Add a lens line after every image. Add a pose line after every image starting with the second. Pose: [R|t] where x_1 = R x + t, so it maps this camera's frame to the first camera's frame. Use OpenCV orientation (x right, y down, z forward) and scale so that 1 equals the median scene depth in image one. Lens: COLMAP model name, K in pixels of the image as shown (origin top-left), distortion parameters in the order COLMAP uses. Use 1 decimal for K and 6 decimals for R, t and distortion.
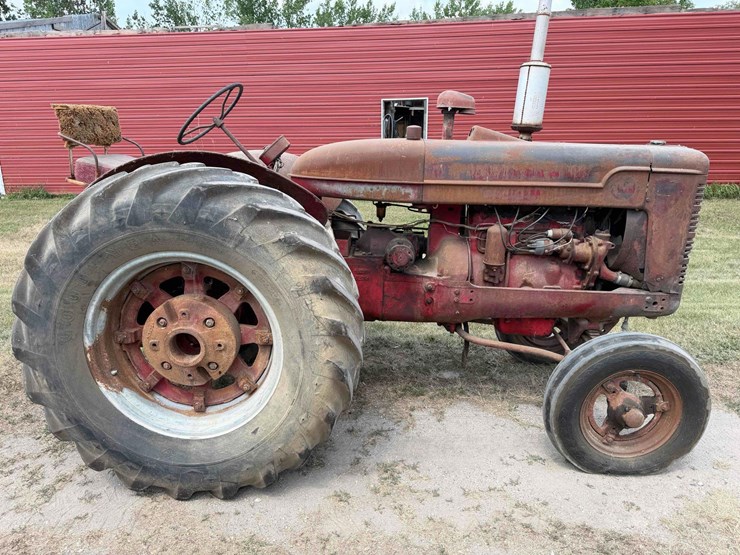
lens RADIAL K [[527.0, 0, 370.0], [0, 527.0, 277.5], [0, 0, 1]] dist [0.043941, -0.059875]
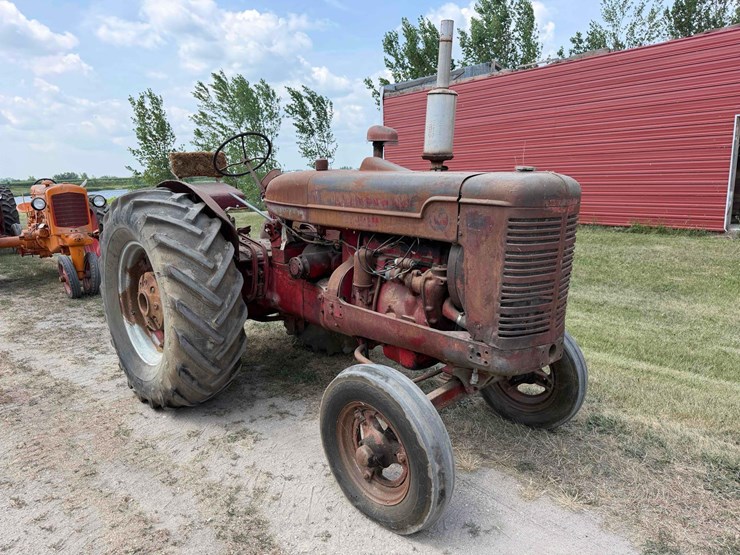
lens RADIAL K [[527.0, 0, 370.0], [0, 527.0, 277.5], [0, 0, 1]] dist [0.043941, -0.059875]
pose [[0.712171, 0.122739, -0.691192, 1.040973], [-0.157041, 0.987499, 0.013549, -0.062079], [0.684215, 0.098897, 0.722544, 0.263074]]
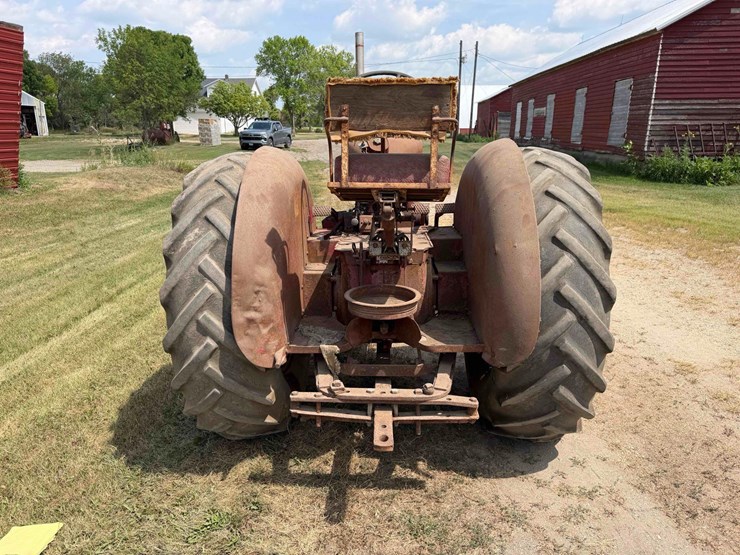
lens RADIAL K [[527.0, 0, 370.0], [0, 527.0, 277.5], [0, 0, 1]] dist [0.043941, -0.059875]
pose [[-0.003785, -0.258764, 0.965933, -1.346966], [0.264293, 0.931334, 0.250531, -0.289104], [-0.964435, 0.256237, 0.064865, 1.141055]]
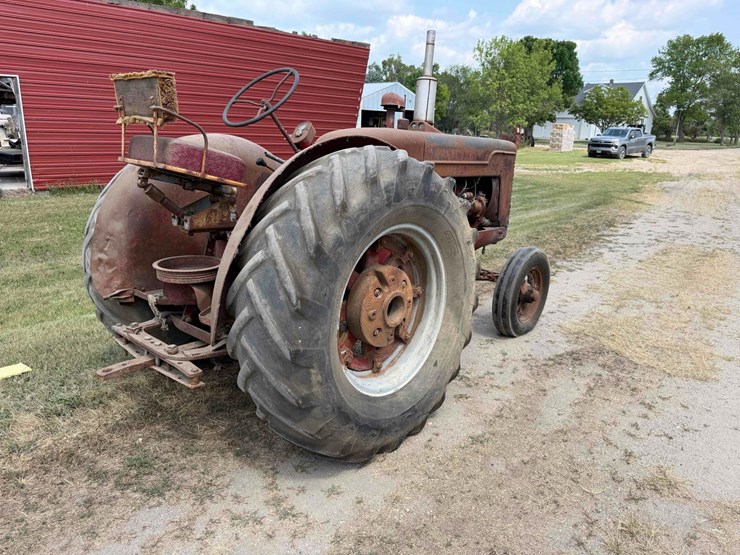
lens RADIAL K [[527.0, 0, 370.0], [0, 527.0, 277.5], [0, 0, 1]] dist [0.043941, -0.059875]
pose [[0.628469, -0.179726, 0.756786, -1.052853], [0.168055, 0.981334, 0.093492, -0.043023], [-0.759463, 0.068425, 0.646942, 0.263181]]
